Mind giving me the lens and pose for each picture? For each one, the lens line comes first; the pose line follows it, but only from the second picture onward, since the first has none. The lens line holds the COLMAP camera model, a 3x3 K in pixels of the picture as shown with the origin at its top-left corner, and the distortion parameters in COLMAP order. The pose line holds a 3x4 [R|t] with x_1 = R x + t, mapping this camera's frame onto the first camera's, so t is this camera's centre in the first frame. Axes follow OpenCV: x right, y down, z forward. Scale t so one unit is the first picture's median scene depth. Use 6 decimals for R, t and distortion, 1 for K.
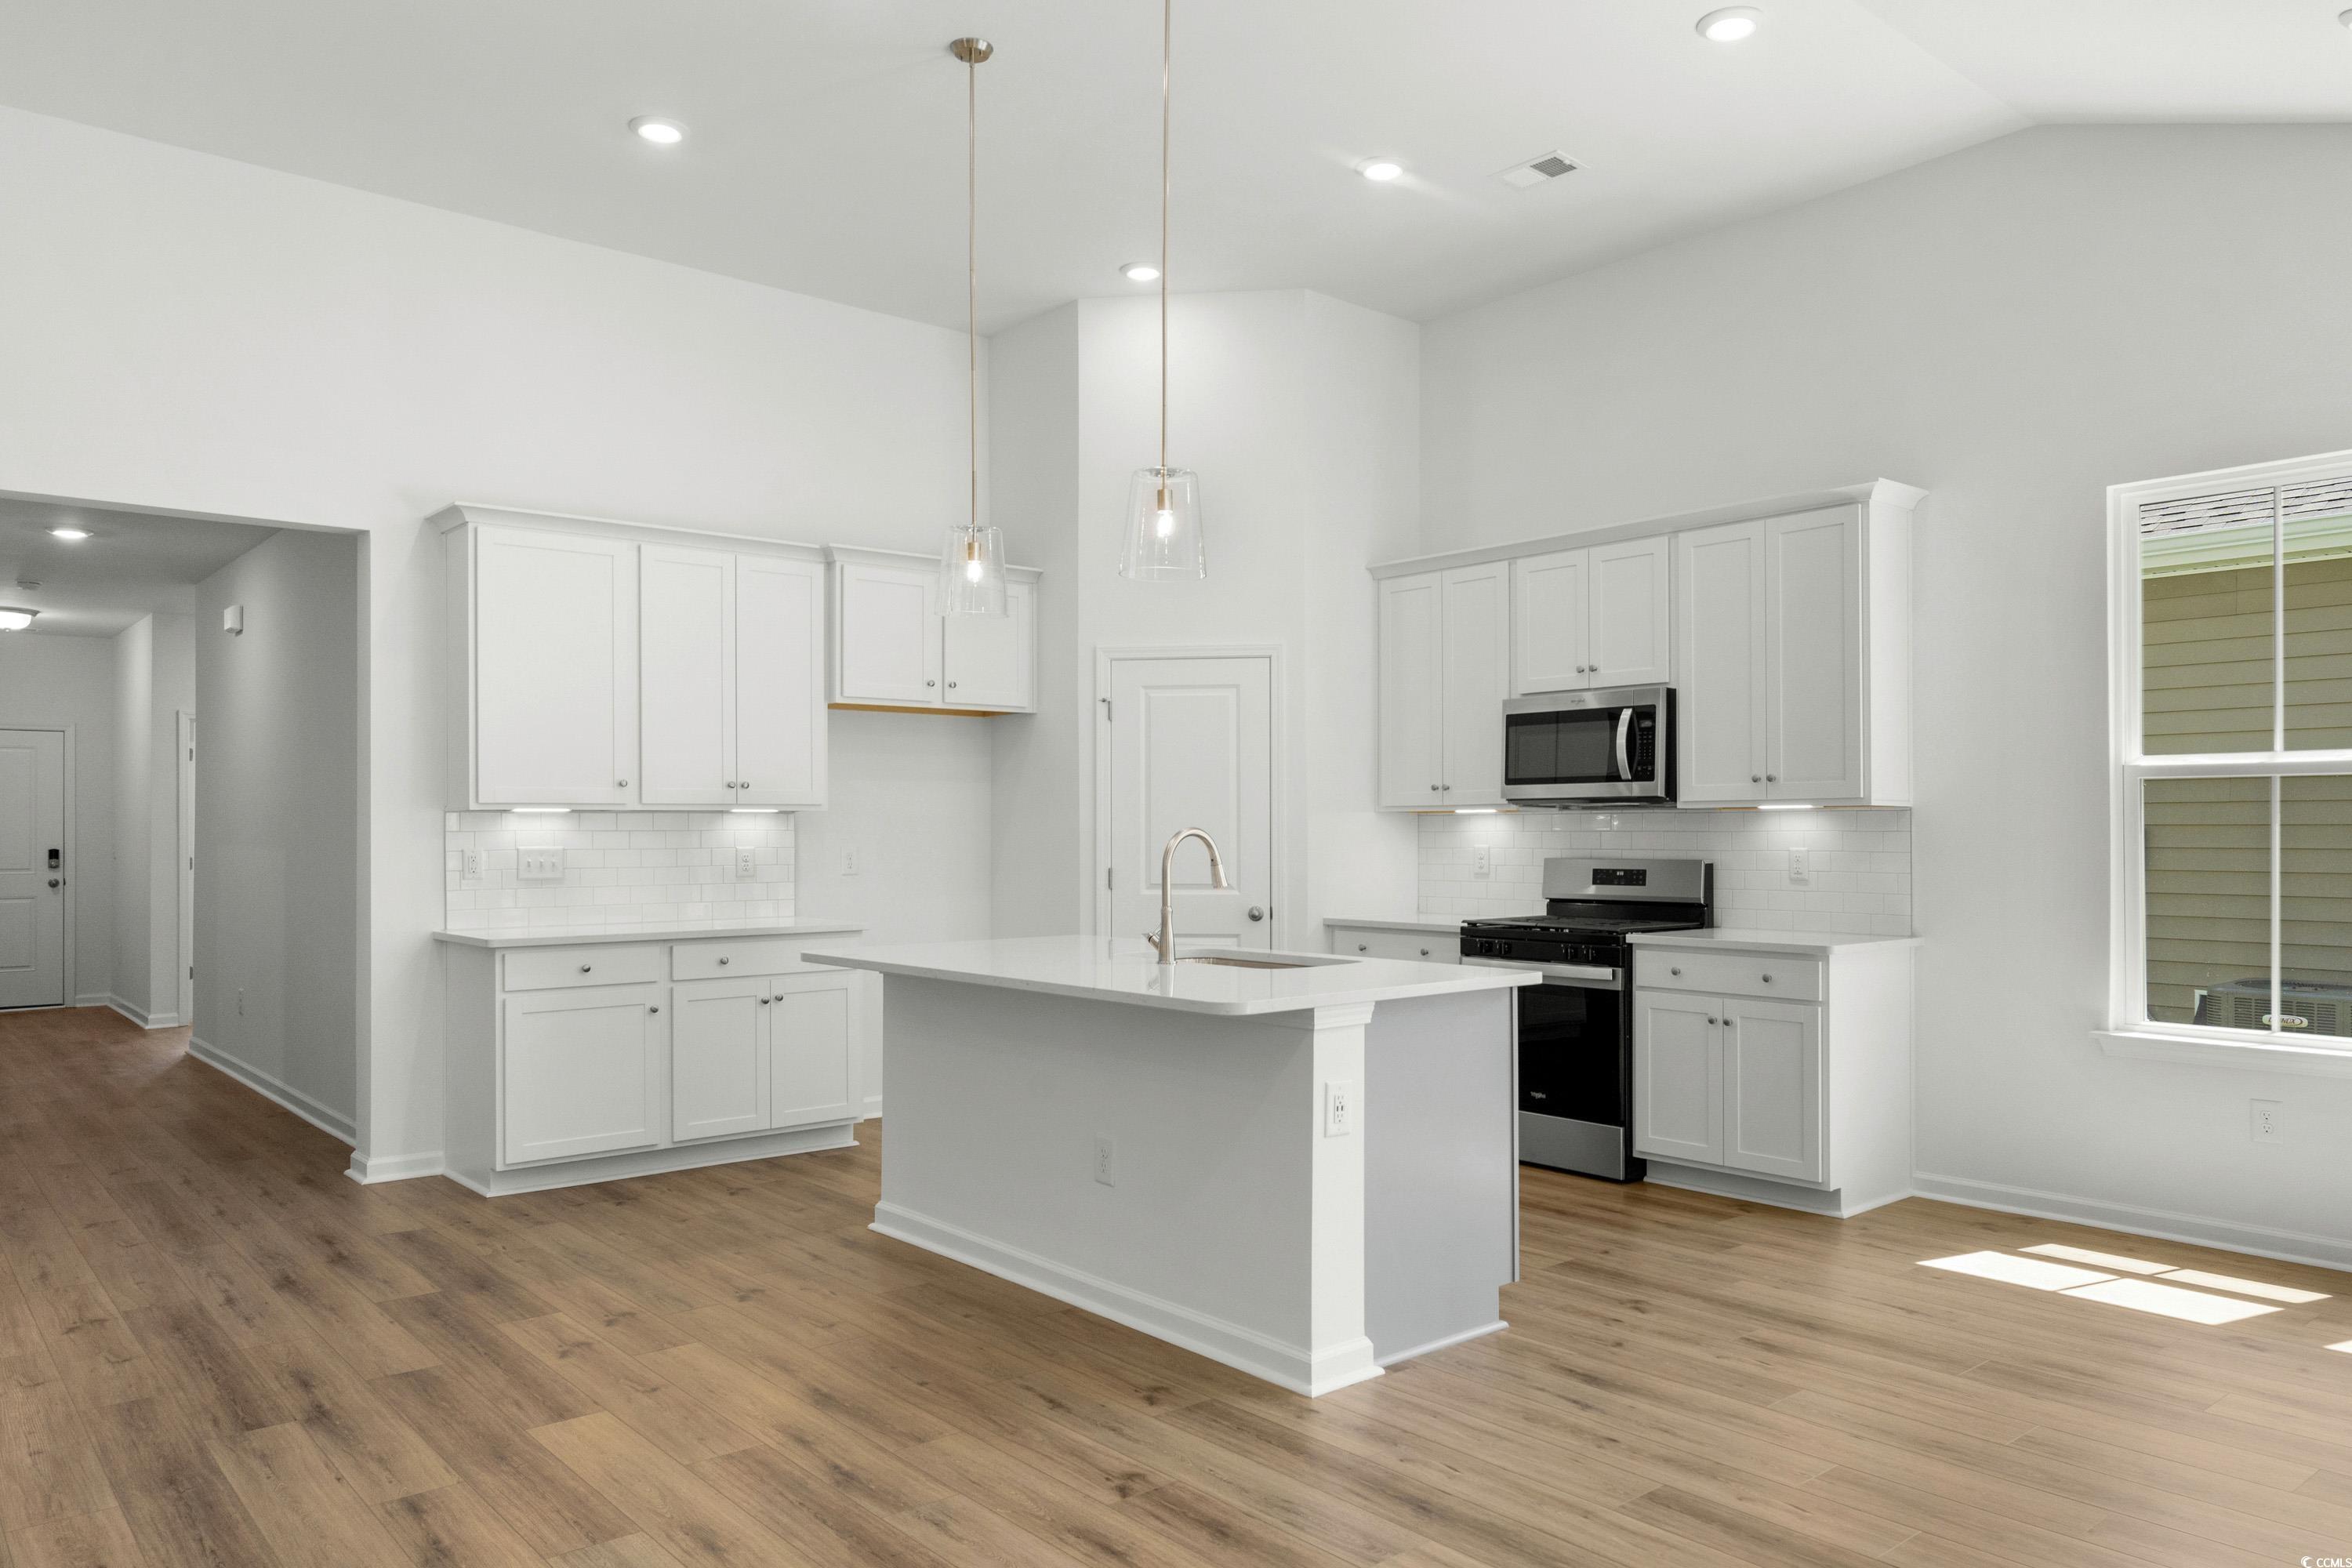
lens RADIAL K [[1605.7, 0, 1182.3], [0, 1605.7, 809.0], [0, 0, 1]] dist [0.002657, 0.000709]
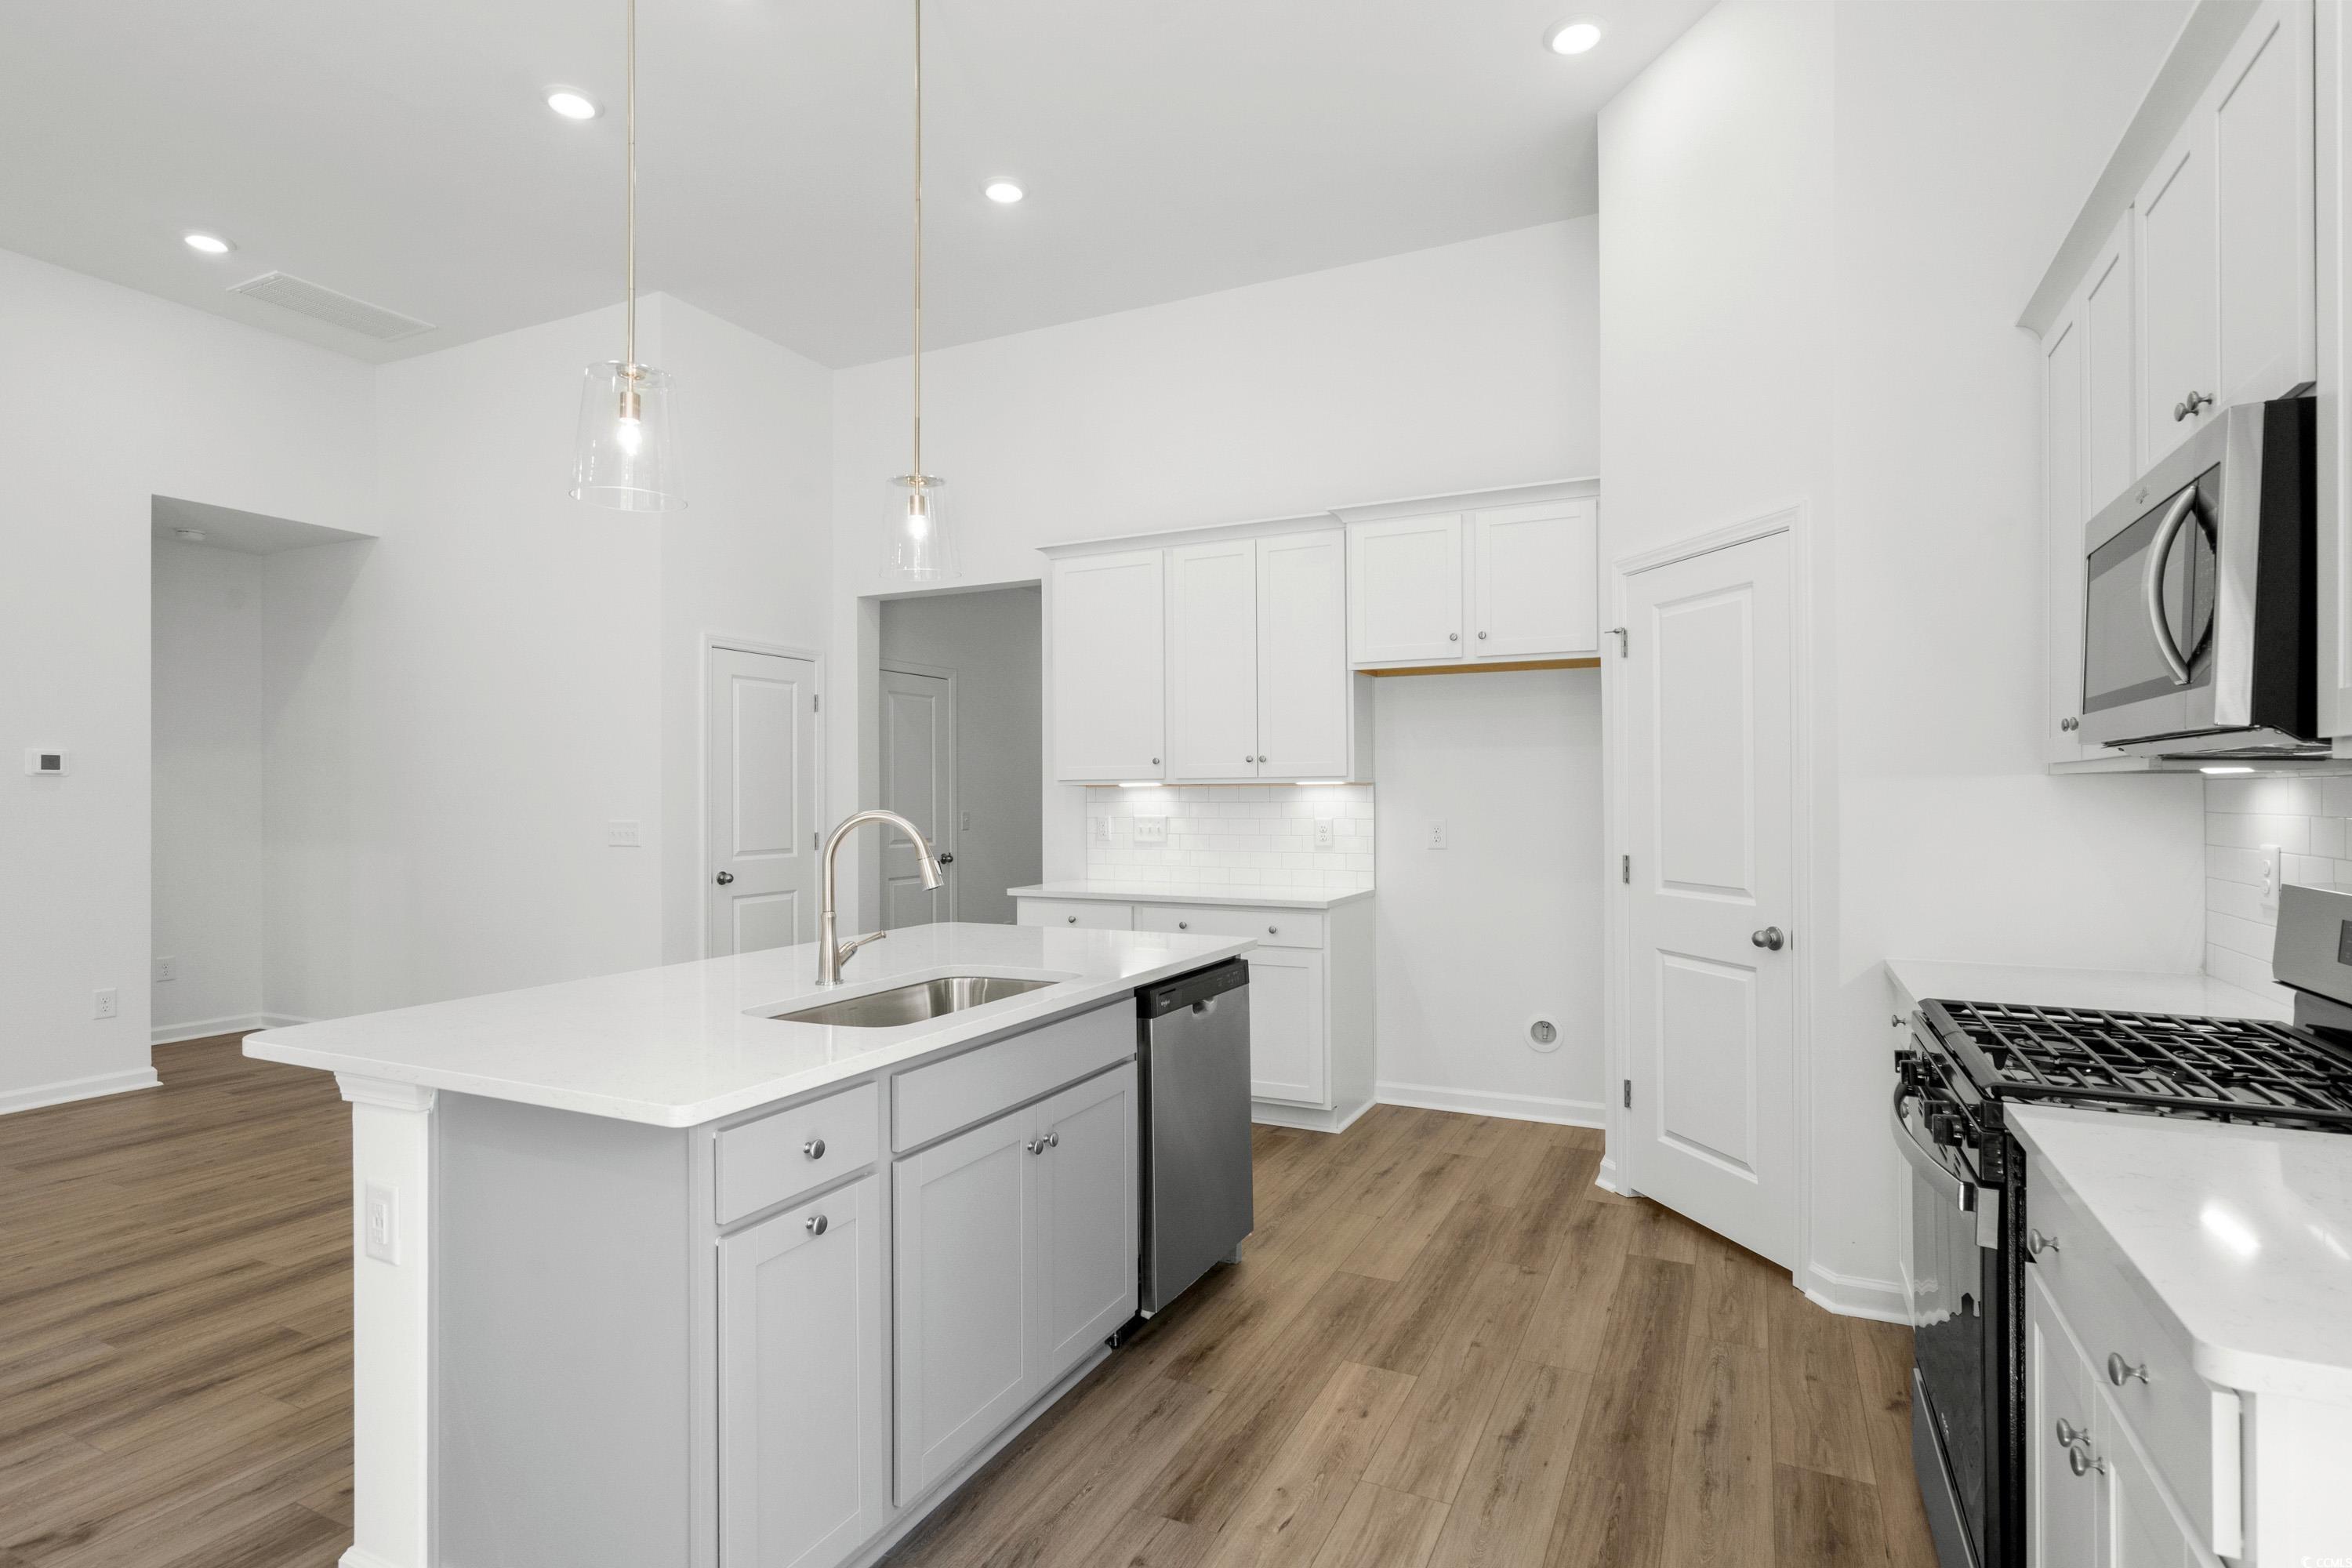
lens RADIAL K [[1144.2, 0, 1152.0], [0, 1144.2, 799.7], [0, 0, 1]] dist [-0.002068, 0.000151]
pose [[0.397236, 0.003765, -0.917709, 0.516892], [0.018551, 0.999754, 0.012132, 0.001526], [0.917529, -0.021844, 0.397068, 0.846505]]
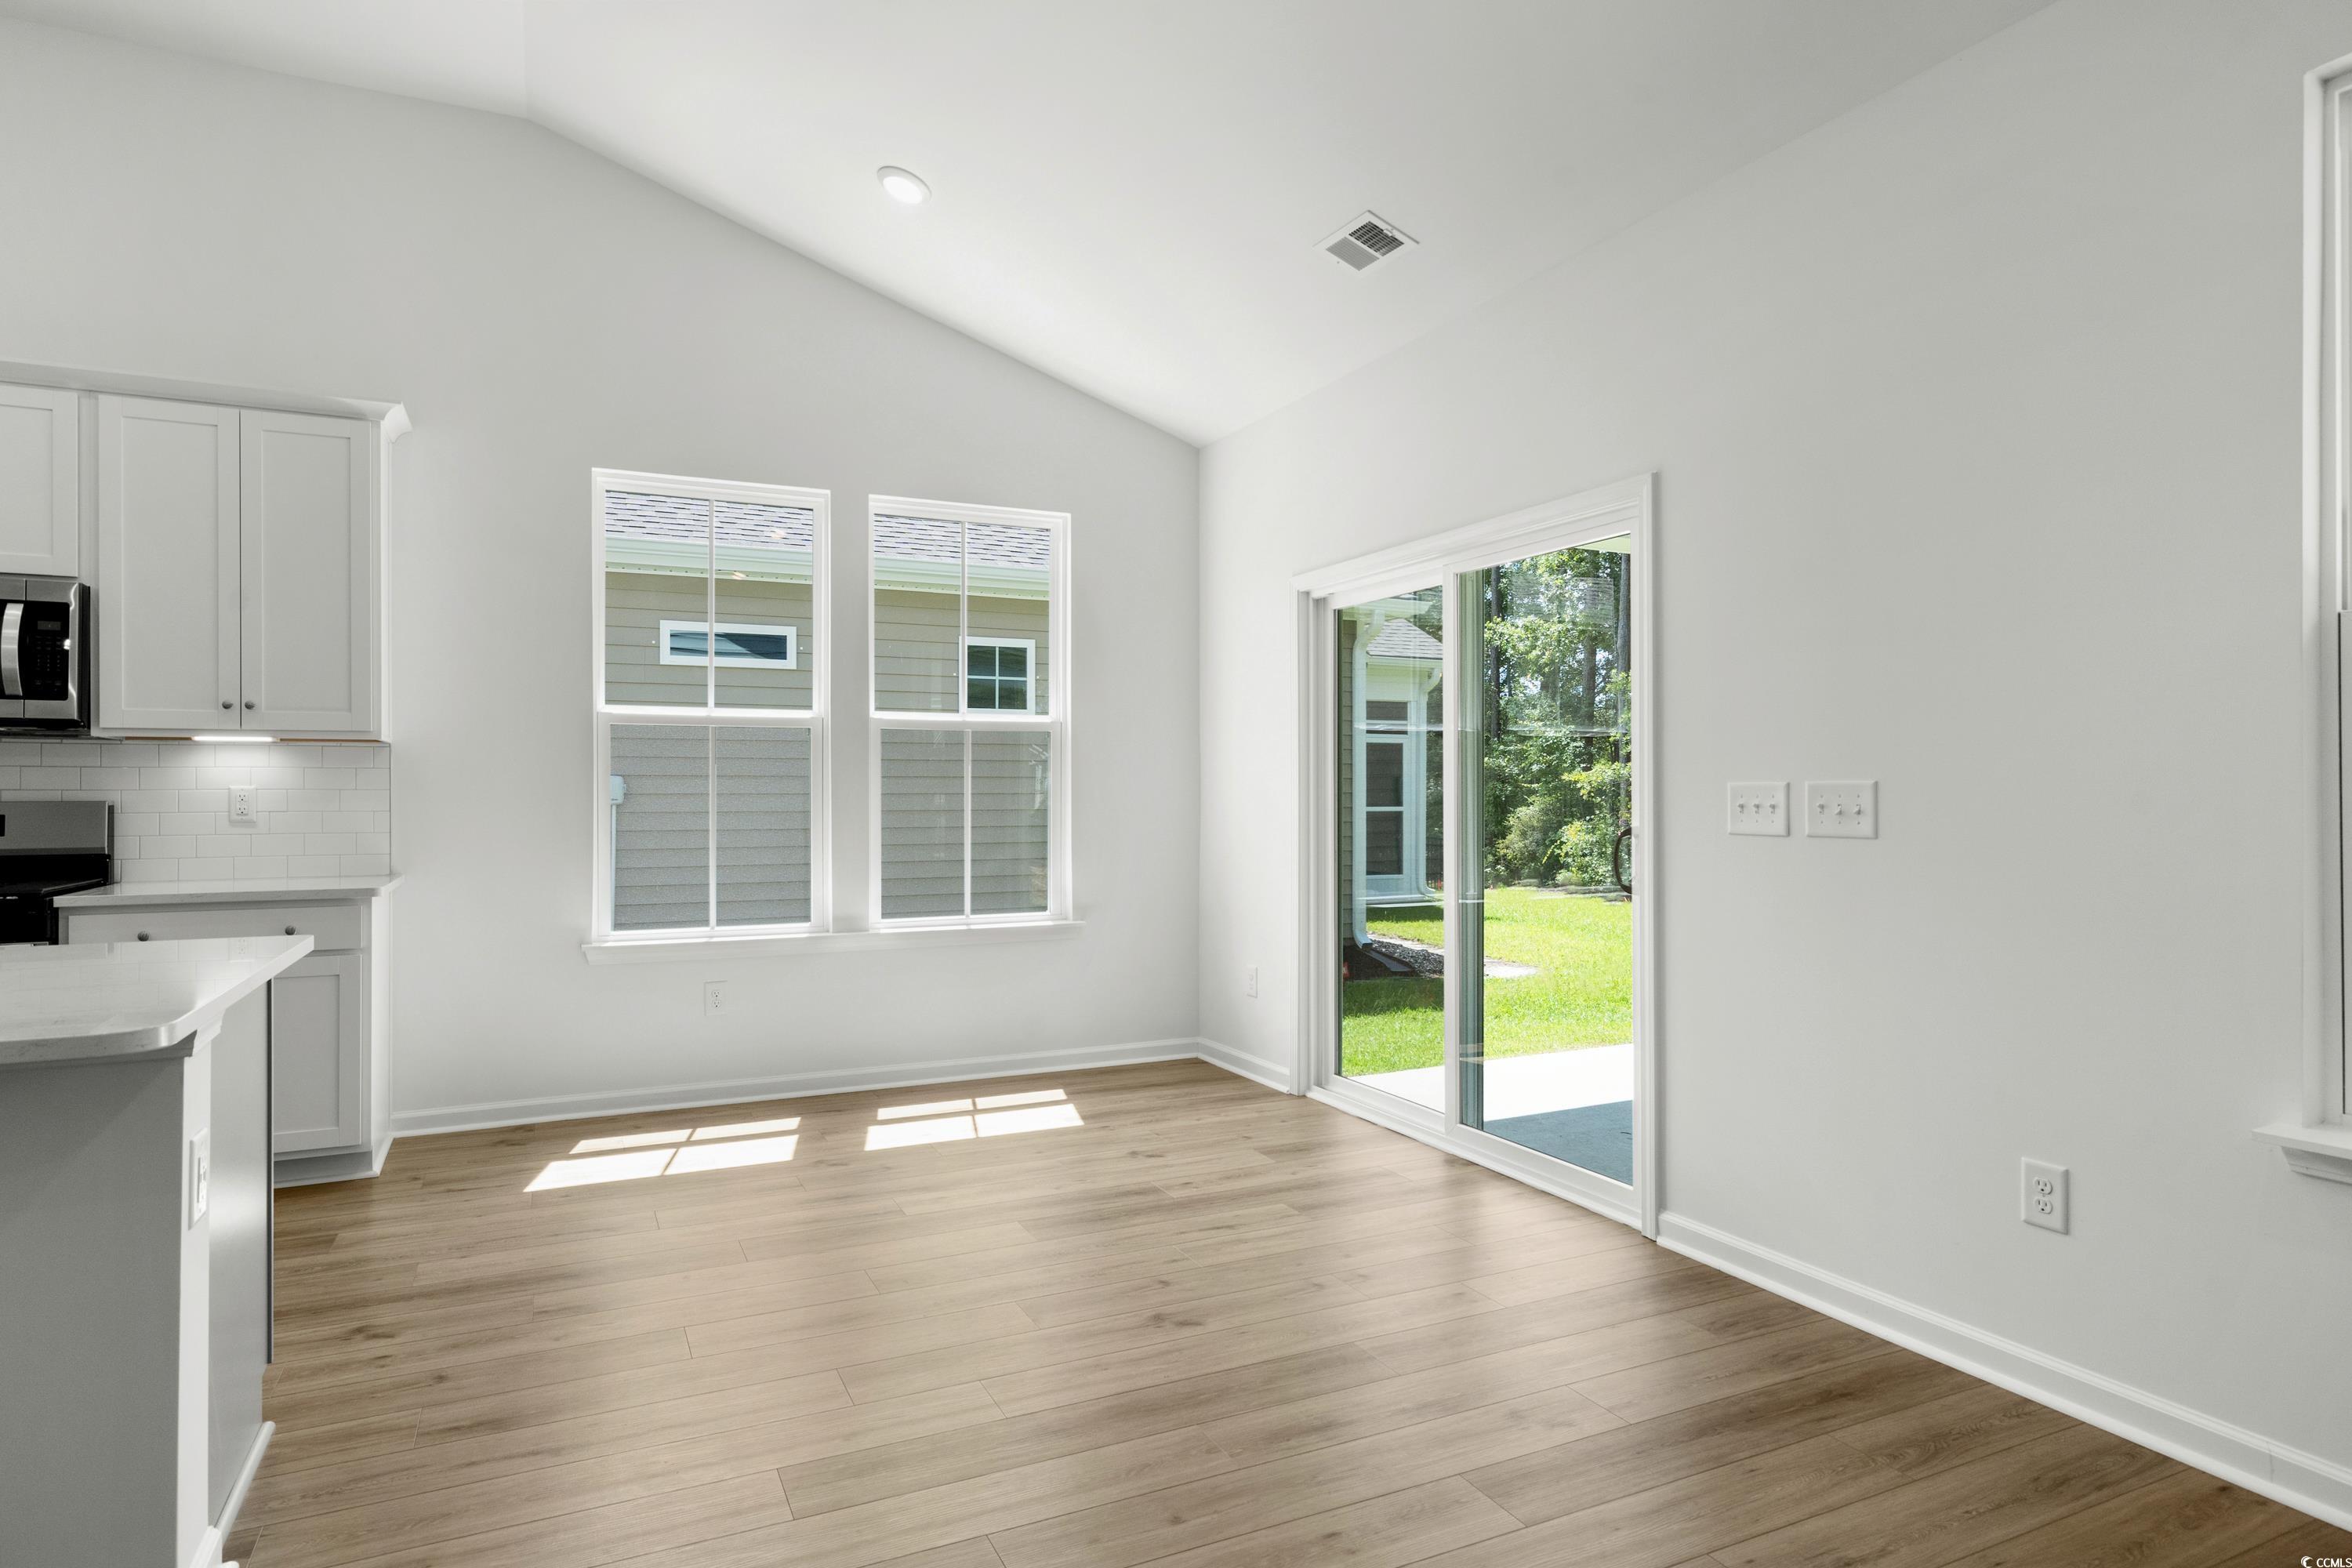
lens RADIAL K [[1302.9, 0, 1171.7], [0, 1302.9, 782.0], [0, 0, 1]] dist [-0.002303, 0.002543]
pose [[0.255232, 0.006879, 0.966855, -0.223333], [-0.012166, 0.999918, -0.003902, 0.022656], [-0.966803, -0.010767, 0.255295, 0.383227]]
